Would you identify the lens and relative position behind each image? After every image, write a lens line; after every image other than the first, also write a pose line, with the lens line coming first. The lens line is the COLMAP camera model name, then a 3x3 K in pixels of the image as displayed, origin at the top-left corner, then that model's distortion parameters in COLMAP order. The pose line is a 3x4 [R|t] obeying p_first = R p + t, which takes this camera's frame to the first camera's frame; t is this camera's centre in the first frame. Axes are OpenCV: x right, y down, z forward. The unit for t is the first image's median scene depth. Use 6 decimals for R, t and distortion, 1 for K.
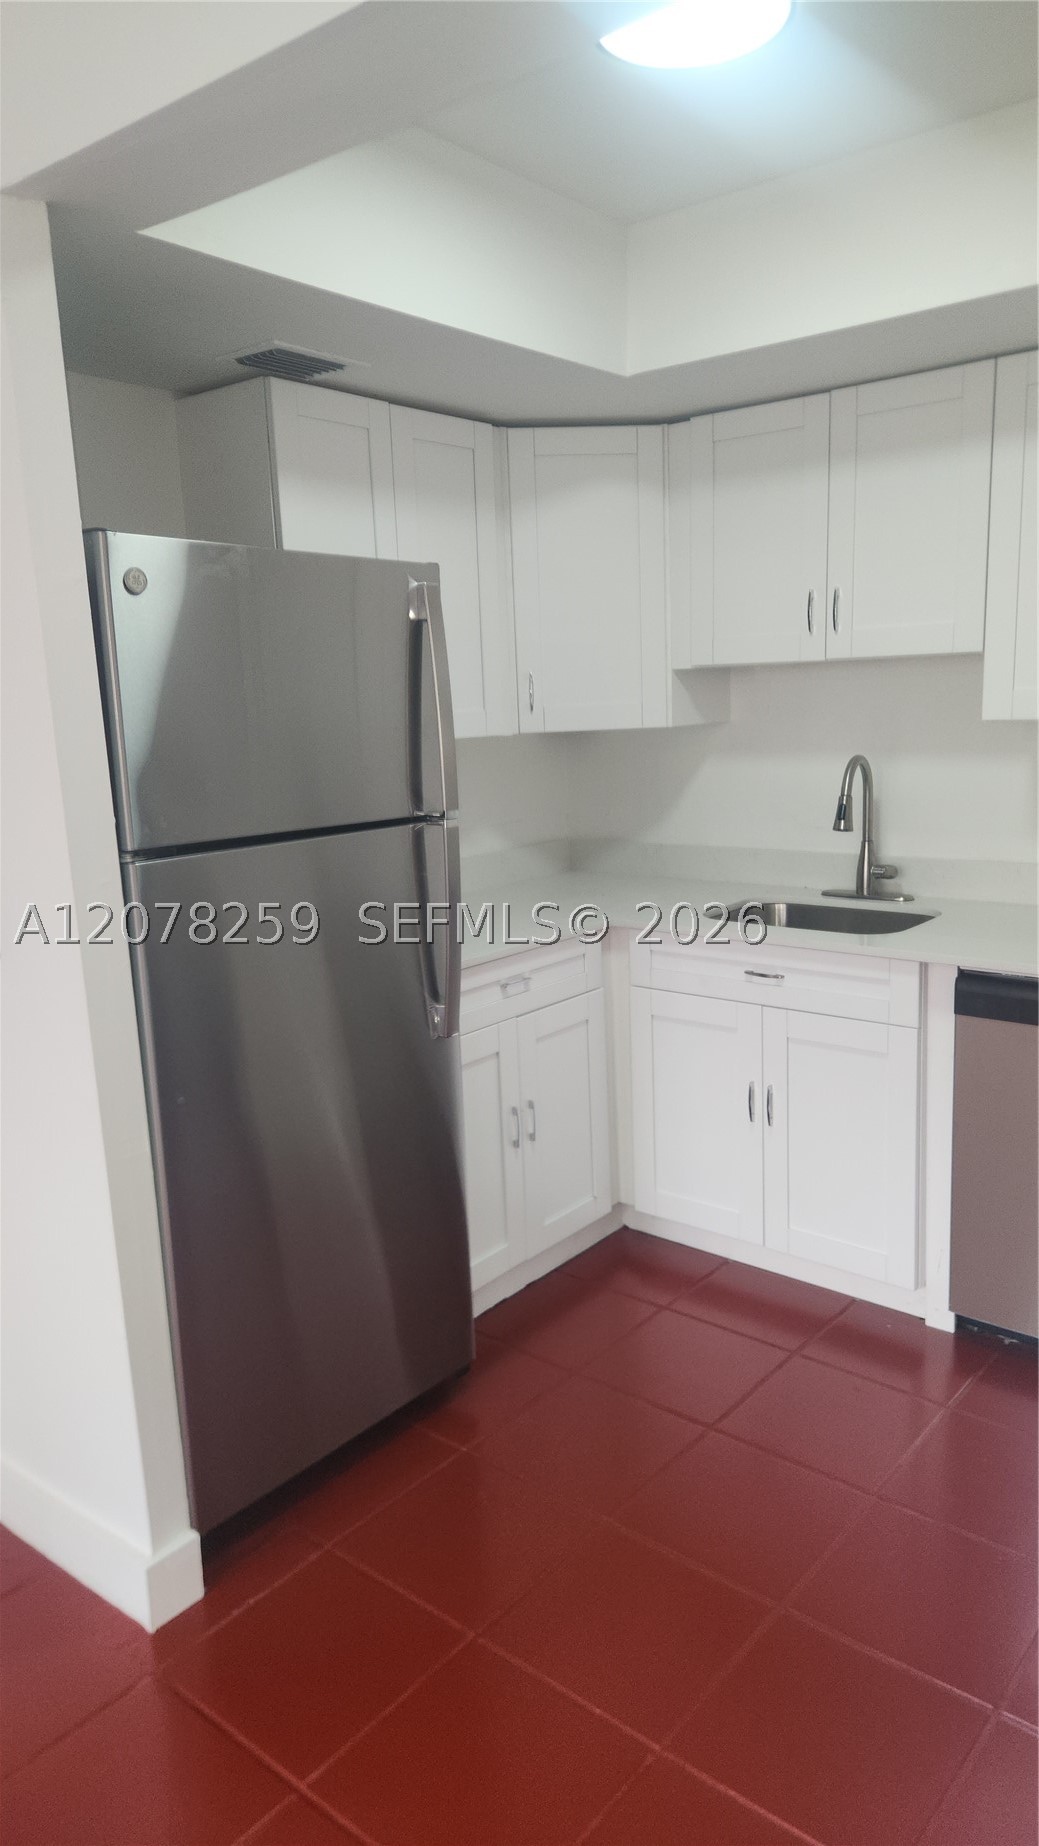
lens RADIAL K [[1260.7, 0, 543.8], [0, 1260.7, 925.0], [0, 0, 1]] dist [0.046796, -0.000008]
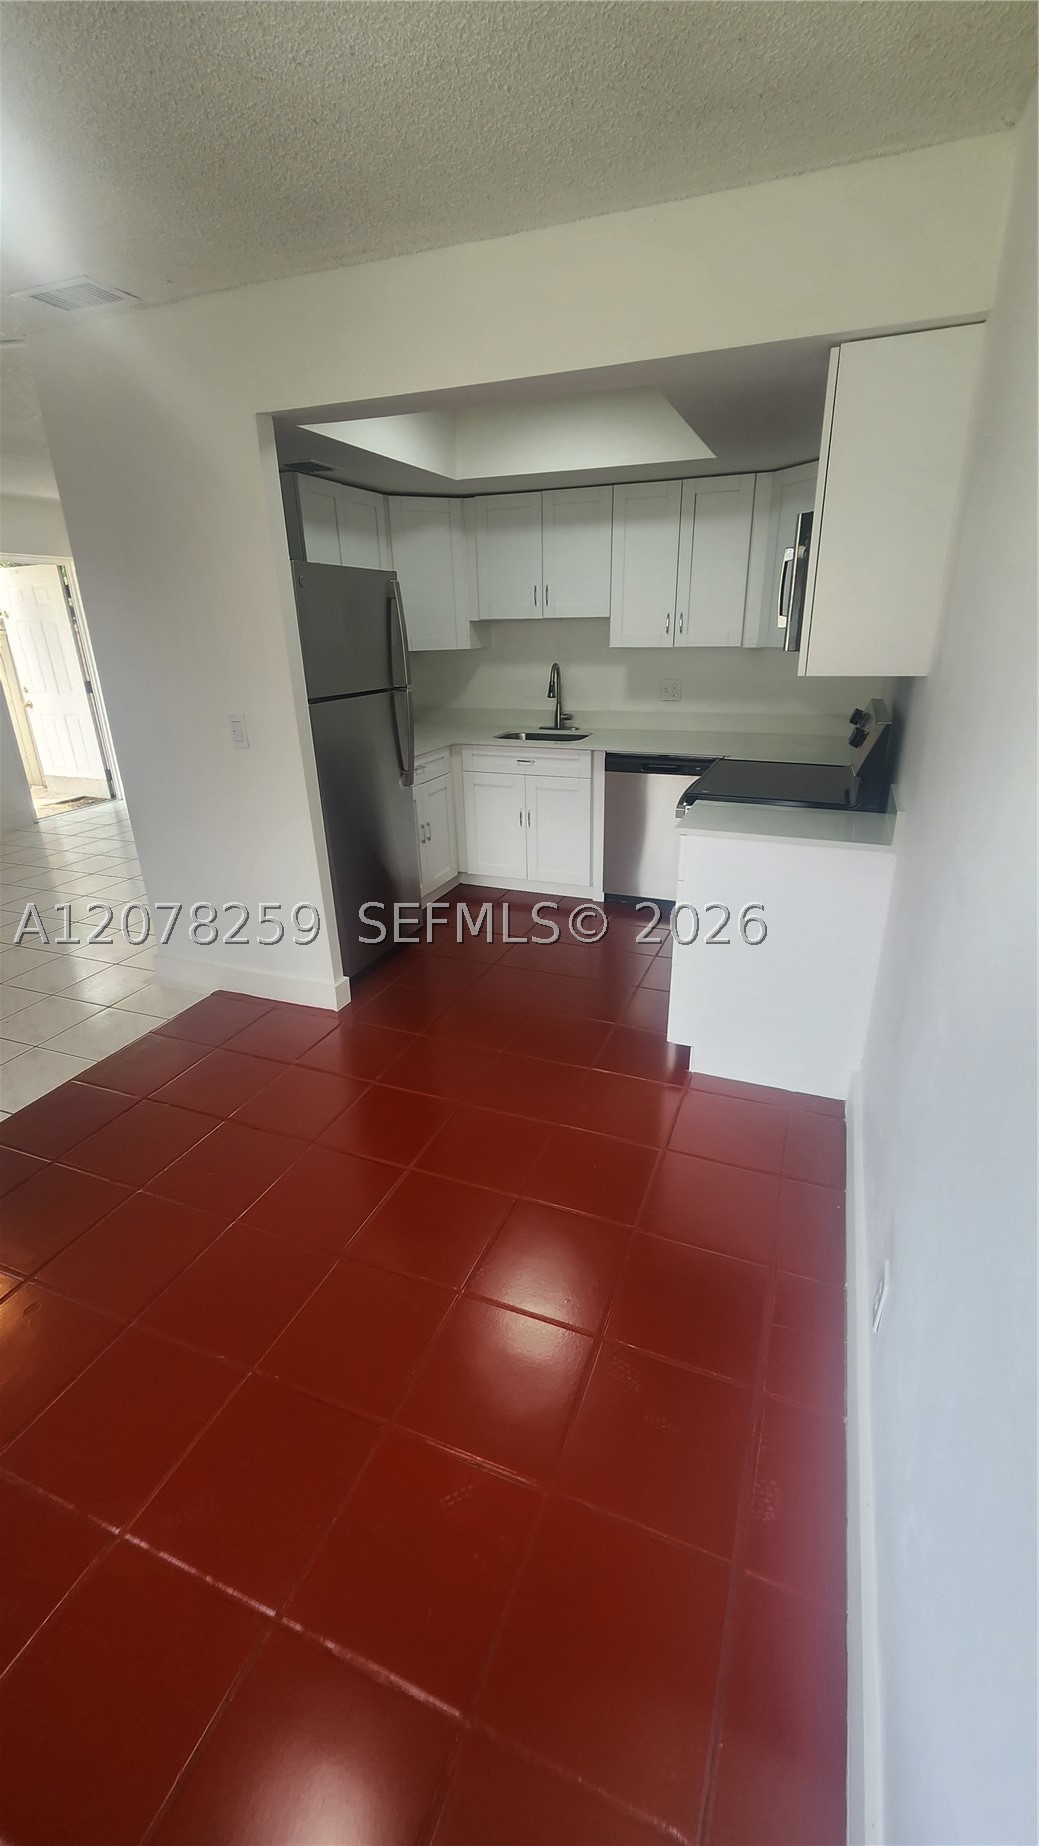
lens RADIAL K [[758.4, 0, 533.9], [0, 758.4, 925.2], [0, 0, 1]] dist [0.015291, -0.006620]
pose [[0.953697, -0.096706, 0.284799, -0.234385], [0.041819, 0.980338, 0.192844, 0.065607], [-0.297848, -0.172005, 0.938989, -0.367123]]
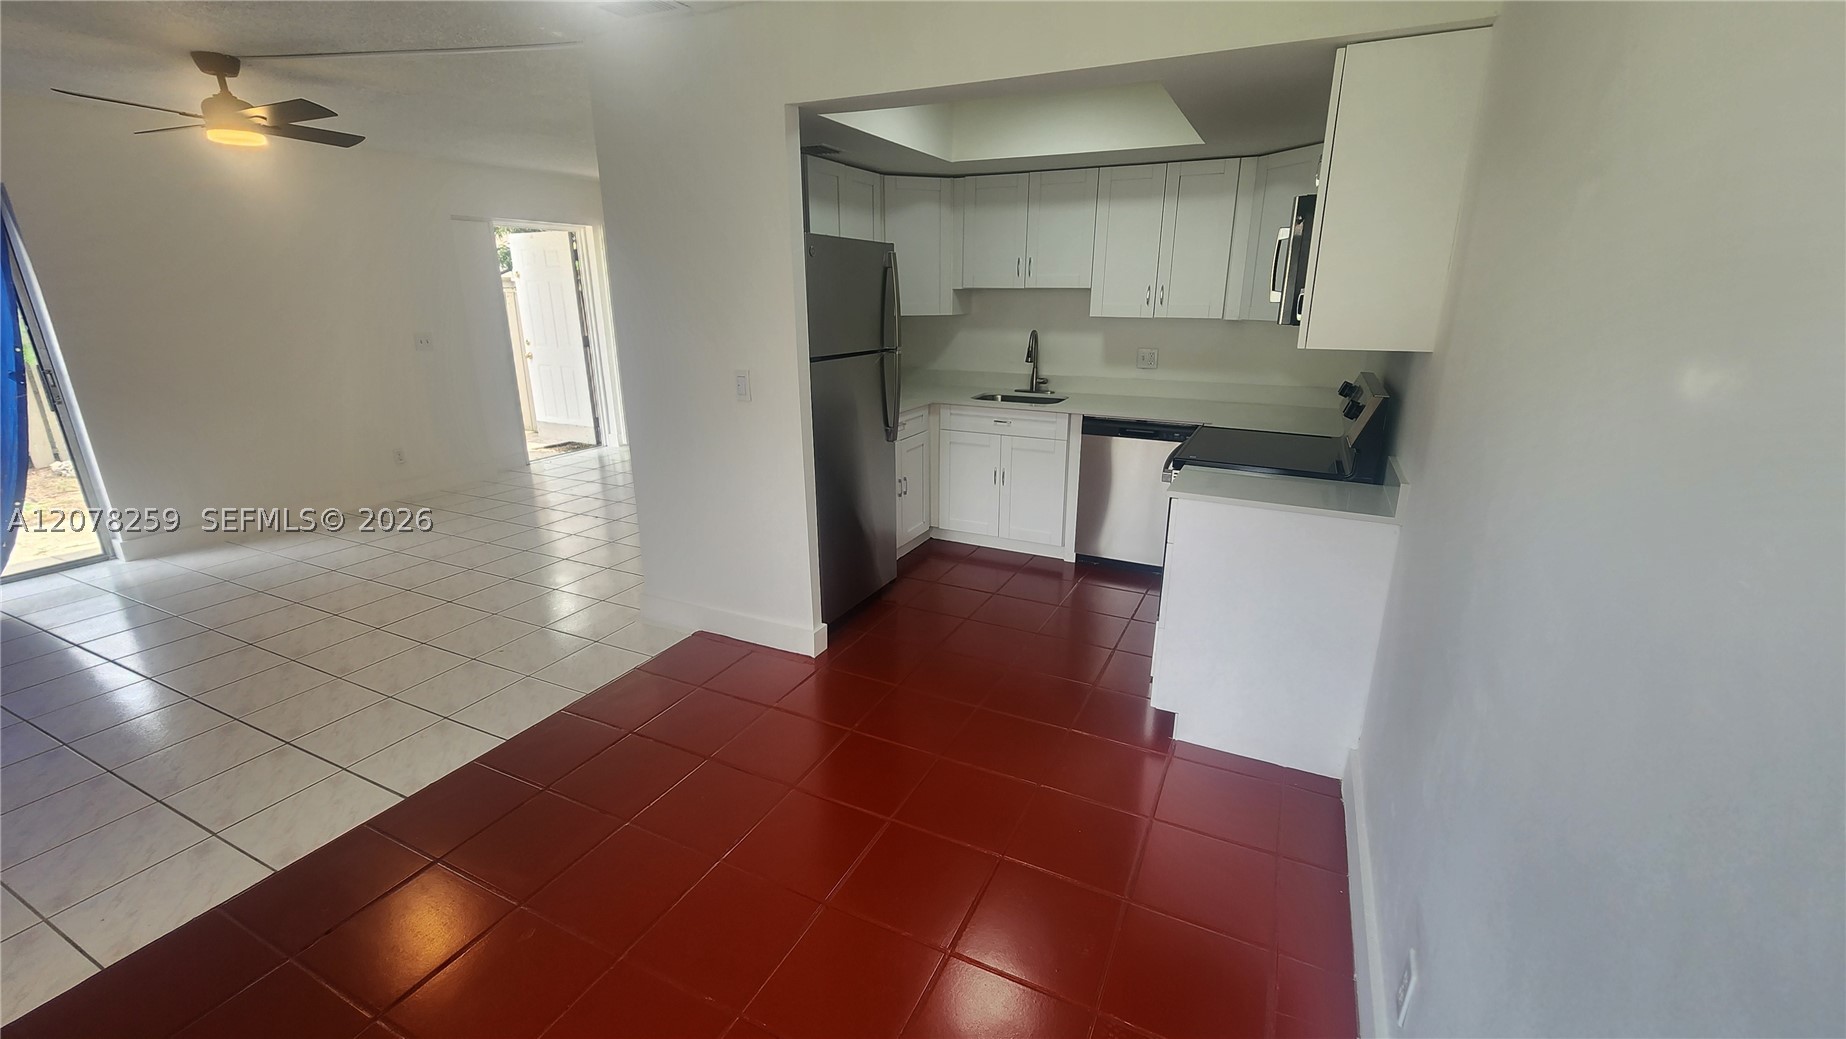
lens RADIAL K [[758.4, 0, 927.2], [0, 758.4, 511.2], [0, 0, 1]] dist [0.015291, -0.006620]
pose [[0.974416, -0.029431, 0.222817, -0.284673], [0.008010, 0.995307, 0.096436, 0.066885], [-0.224610, -0.092184, 0.970079, -0.373034]]
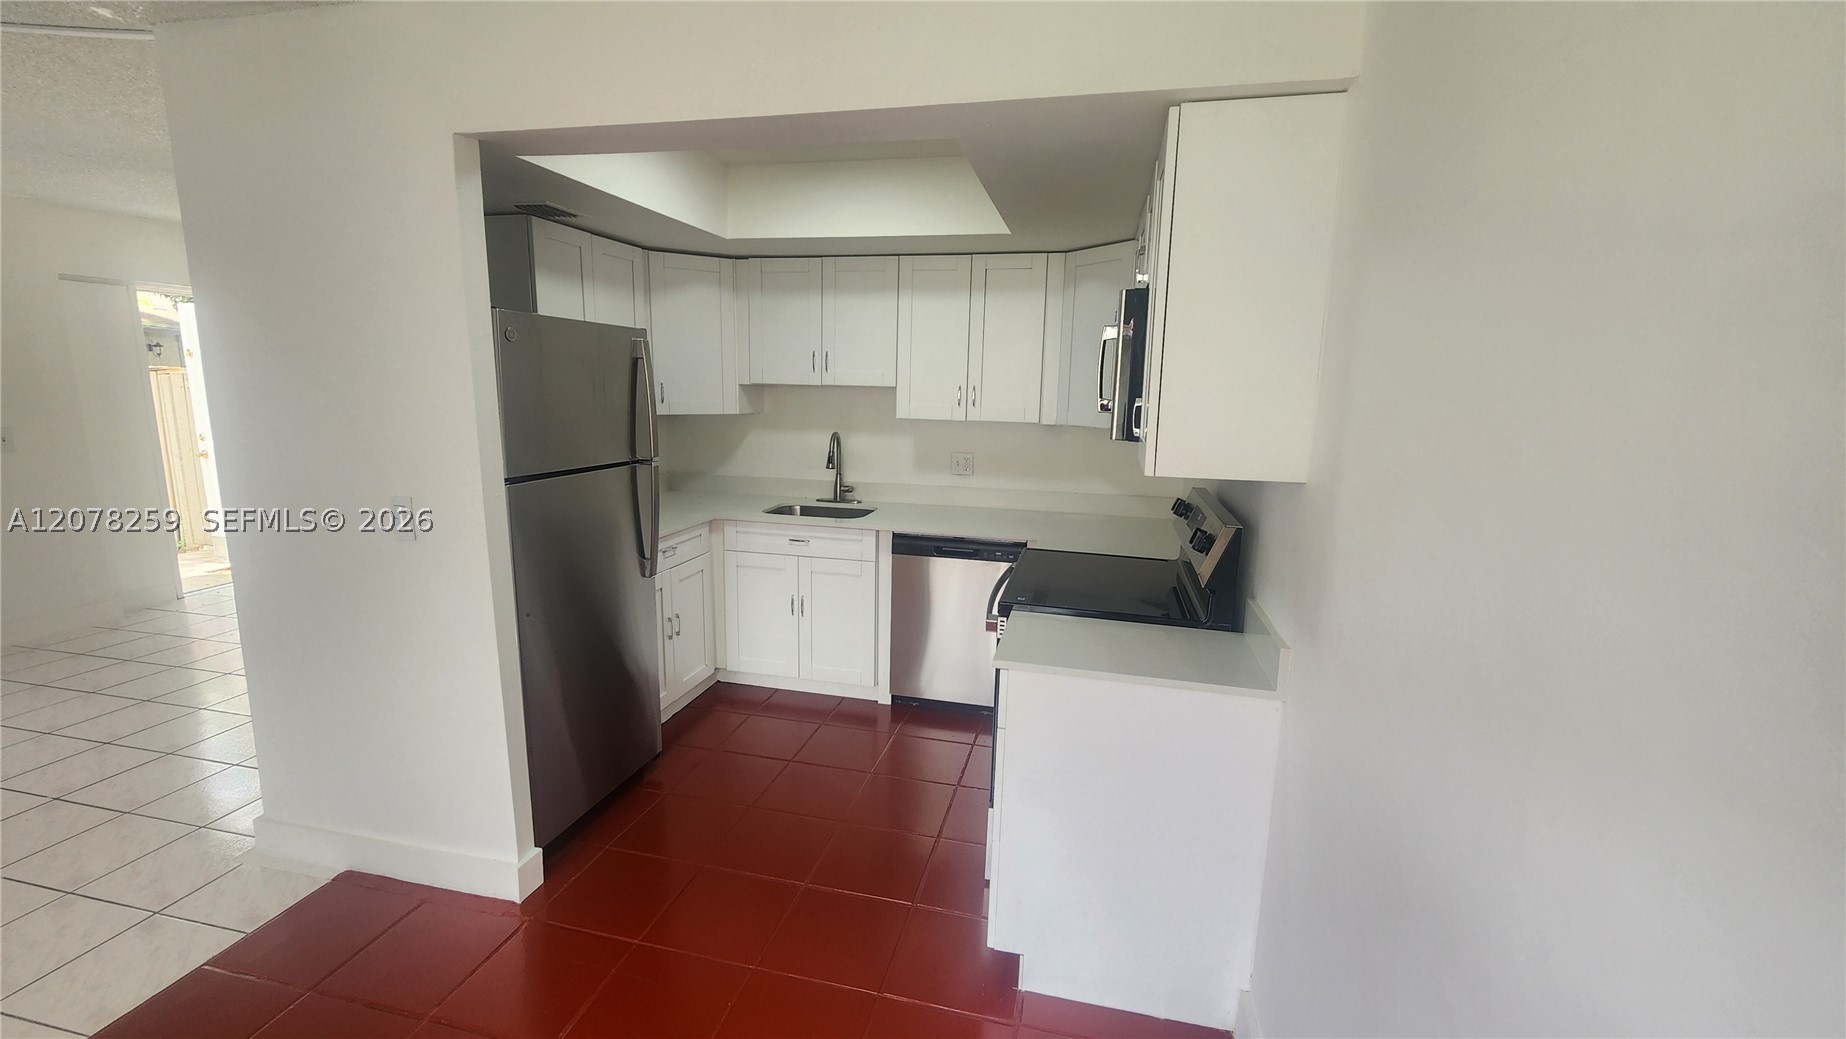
lens RADIAL K [[758.4, 0, 927.2], [0, 758.4, 511.2], [0, 0, 1]] dist [0.015291, -0.006620]
pose [[0.898550, -0.022641, 0.438286, -0.166119], [0.031083, 0.999444, -0.012094, 0.013484], [-0.437768, 0.024490, 0.898754, -0.168844]]
